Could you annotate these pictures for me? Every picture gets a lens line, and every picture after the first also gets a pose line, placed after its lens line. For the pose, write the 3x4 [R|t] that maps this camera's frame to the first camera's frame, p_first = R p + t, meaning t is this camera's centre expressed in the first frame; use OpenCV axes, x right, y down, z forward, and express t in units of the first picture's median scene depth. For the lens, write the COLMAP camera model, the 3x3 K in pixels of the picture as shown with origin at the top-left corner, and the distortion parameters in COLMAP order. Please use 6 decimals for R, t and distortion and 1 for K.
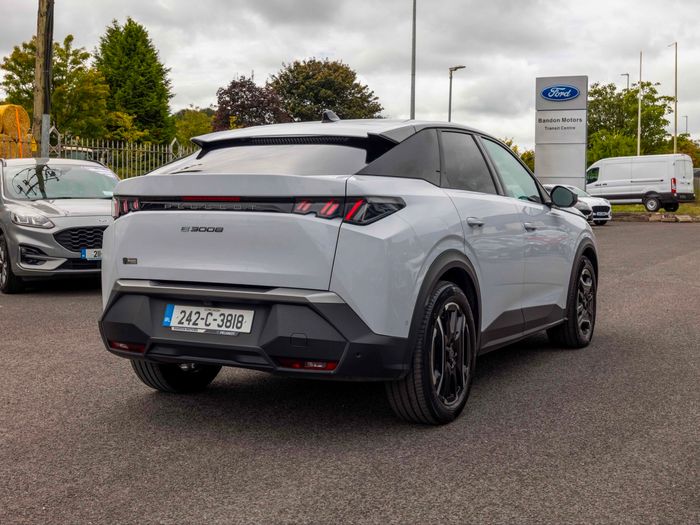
lens RADIAL K [[995.2, 0, 350.5], [0, 995.2, 233.5], [0, 0, 1]] dist [-0.001390, 0.015997]
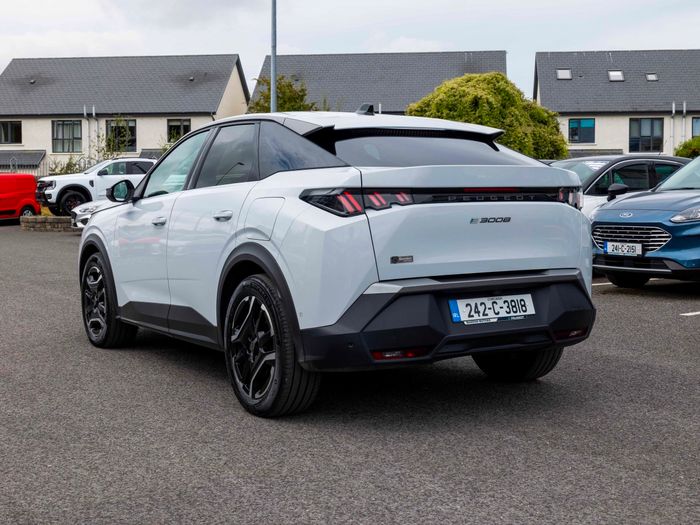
lens RADIAL K [[1016.6, 0, 416.3], [0, 1016.6, 261.7], [0, 0, 1]] dist [0.005812, -0.005704]
pose [[0.456895, -0.068408, 0.886886, -1.094992], [0.044496, 0.997548, 0.054021, -0.020982], [-0.888407, 0.014781, 0.458818, 0.589897]]
